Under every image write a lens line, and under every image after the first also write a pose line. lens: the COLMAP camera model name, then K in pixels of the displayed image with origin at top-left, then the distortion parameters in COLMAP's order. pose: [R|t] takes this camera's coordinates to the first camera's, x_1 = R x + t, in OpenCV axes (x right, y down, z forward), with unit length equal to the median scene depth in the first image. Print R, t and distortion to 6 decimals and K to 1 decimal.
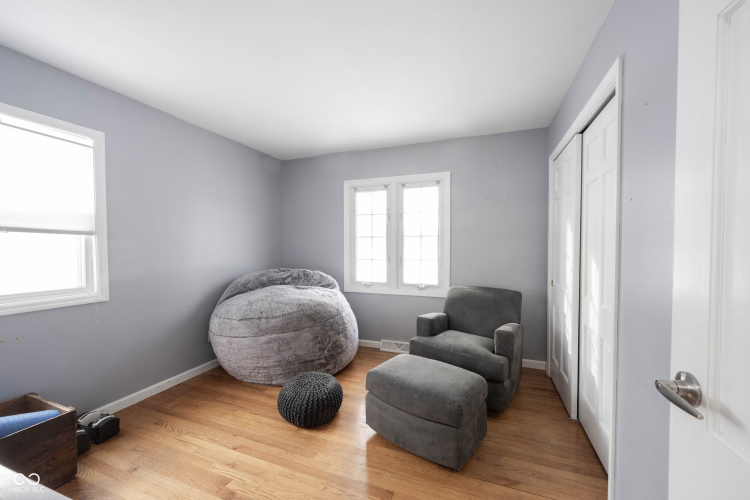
lens RADIAL K [[296.9, 0, 374.8], [0, 296.9, 248.6], [0, 0, 1]] dist [-0.000172, -0.000102]
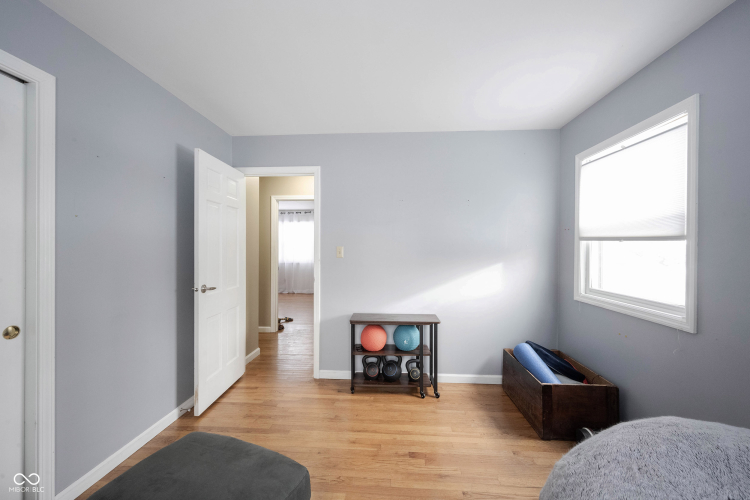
lens RADIAL K [[296.9, 0, 375.1], [0, 296.9, 248.9], [0, 0, 1]] dist [-0.000172, -0.000102]
pose [[-0.955715, -0.004340, -0.294263, 0.023706], [-0.011164, 0.999706, 0.021515, -0.038998], [0.294083, 0.023848, -0.955482, 1.800902]]
